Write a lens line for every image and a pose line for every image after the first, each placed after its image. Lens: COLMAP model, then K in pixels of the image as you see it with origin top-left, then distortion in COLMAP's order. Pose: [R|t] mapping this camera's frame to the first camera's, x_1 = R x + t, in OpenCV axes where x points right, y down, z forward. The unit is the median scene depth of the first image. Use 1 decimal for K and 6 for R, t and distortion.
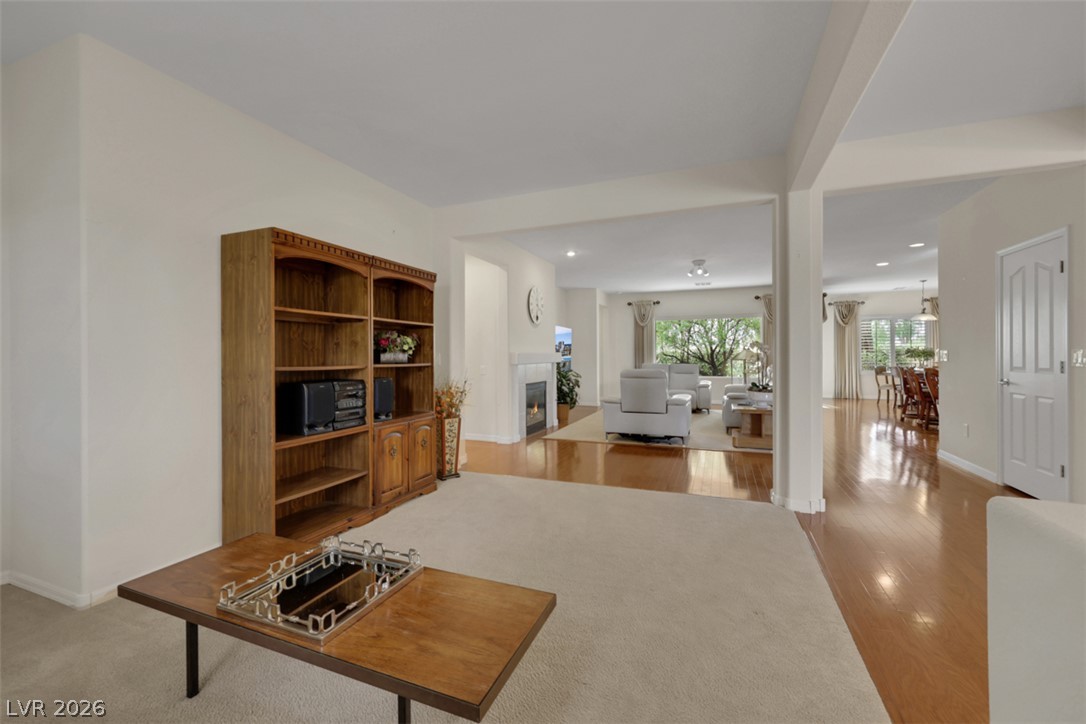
lens RADIAL K [[449.5, 0, 539.5], [0, 449.5, 358.8], [0, 0, 1]] dist [0.000003, -0.000064]
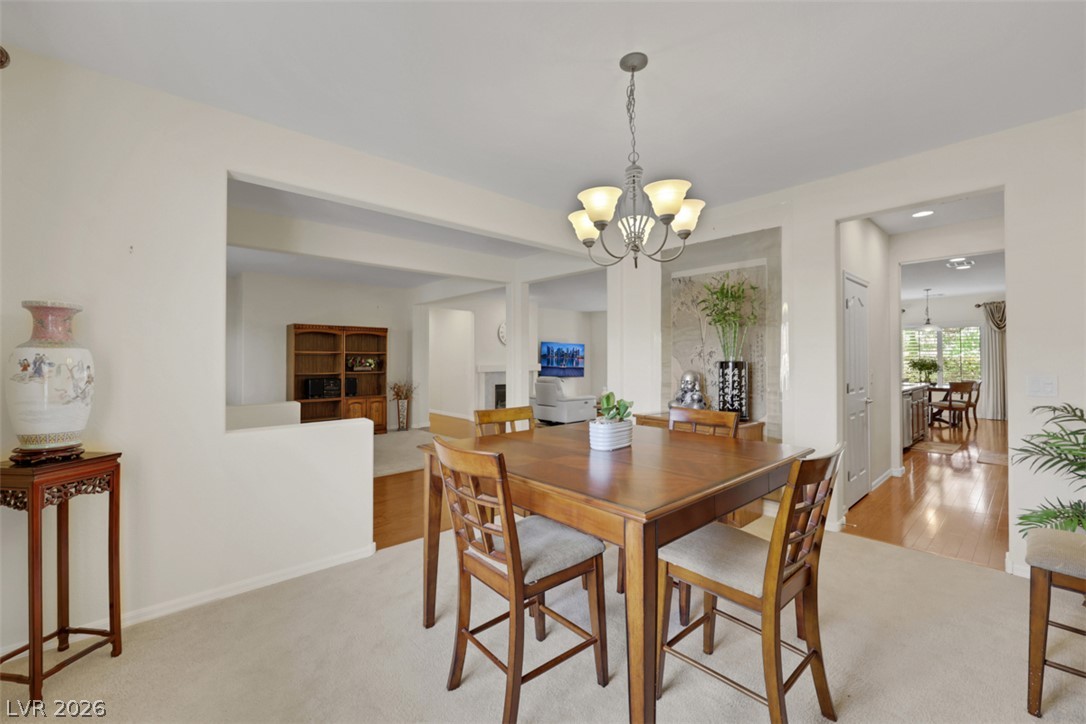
lens RADIAL K [[449.5, 0, 539.5], [0, 449.5, 358.8], [0, 0, 1]] dist [0.000003, -0.000064]
pose [[0.901160, 0.001096, -0.433486, 1.296900], [-0.004984, 0.999957, -0.007833, -0.036545], [0.433459, 0.009219, 0.901126, -0.554018]]
